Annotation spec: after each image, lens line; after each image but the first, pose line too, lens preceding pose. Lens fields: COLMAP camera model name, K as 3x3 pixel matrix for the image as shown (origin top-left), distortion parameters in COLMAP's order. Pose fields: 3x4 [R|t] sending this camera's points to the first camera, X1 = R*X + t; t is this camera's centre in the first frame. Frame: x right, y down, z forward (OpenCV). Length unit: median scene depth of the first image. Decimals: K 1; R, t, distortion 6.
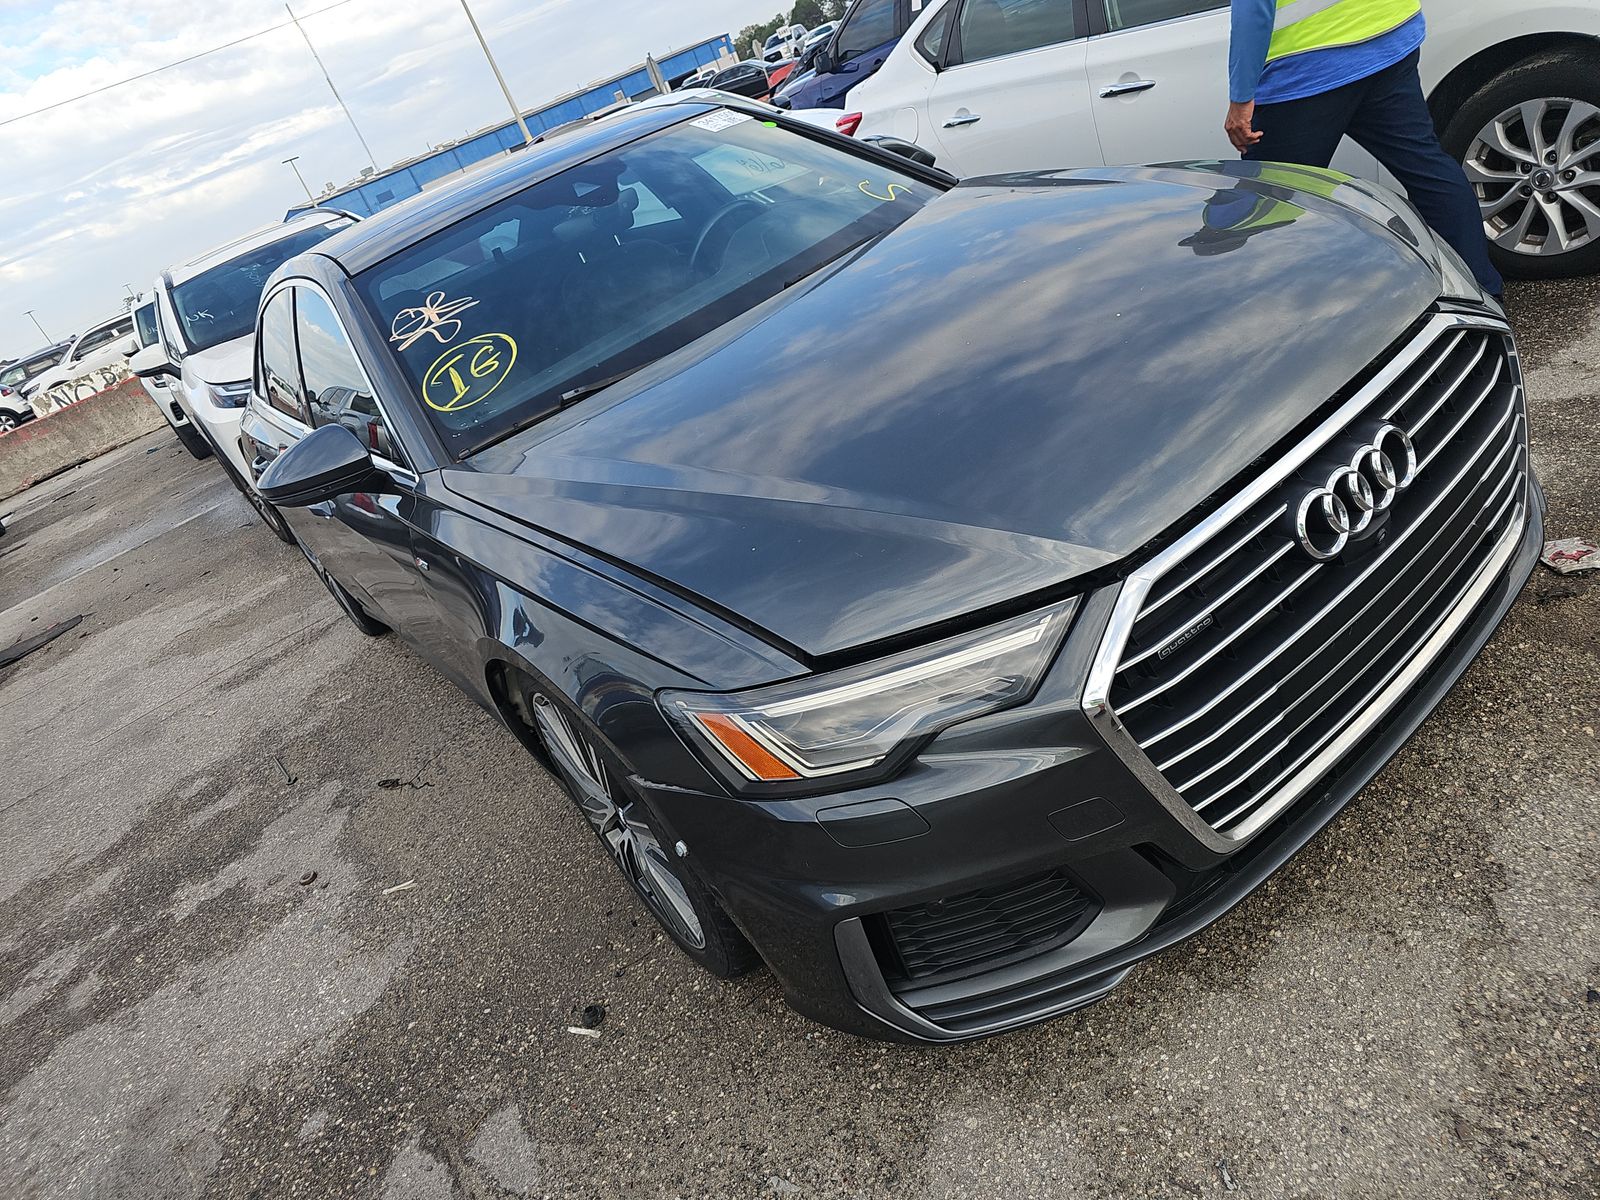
lens RADIAL K [[1090.7, 0, 796.3], [0, 1090.7, 635.5], [0, 0, 1]] dist [0.002766, 0.000397]
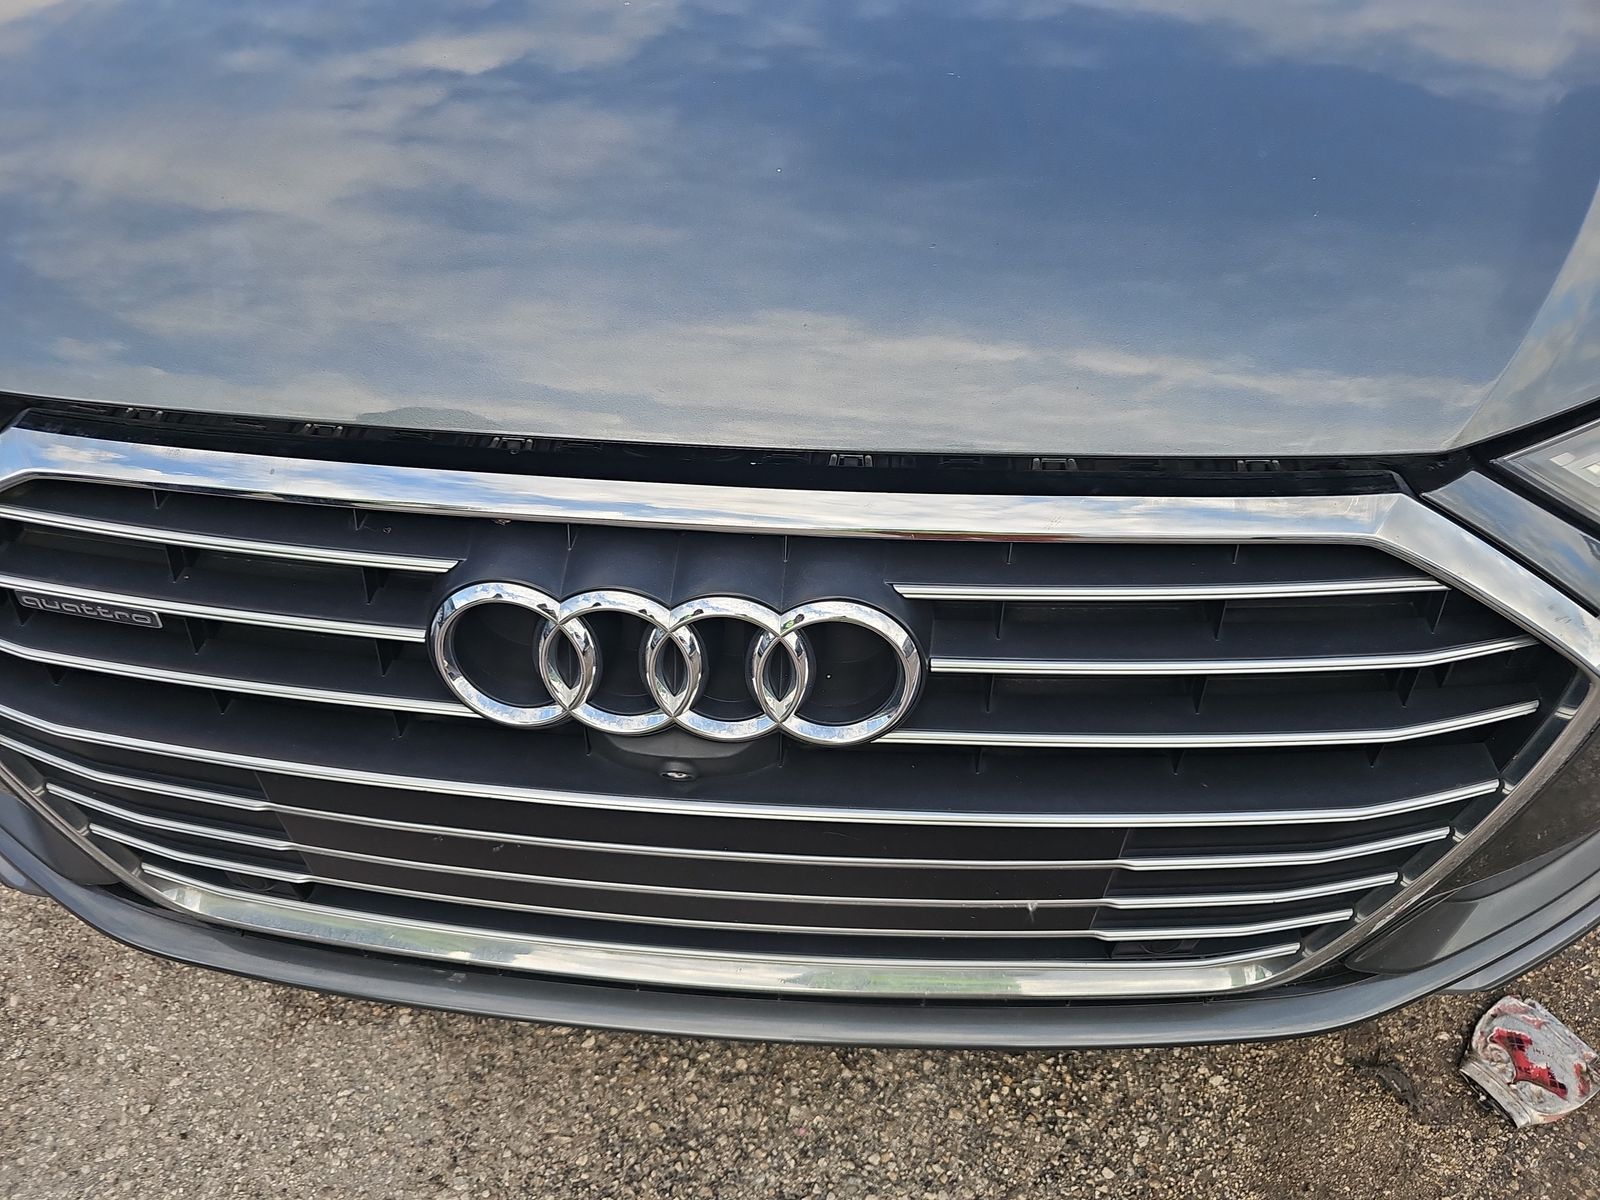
lens RADIAL K [[1090.7, 0, 796.3], [0, 1090.7, 635.5], [0, 0, 1]] dist [0.002766, 0.000397]
pose [[0.689105, 0.704261, -0.170737, 0.551607], [-0.551128, 0.662313, 0.507542, -0.338571], [0.470524, -0.255652, 0.844541, 0.616410]]
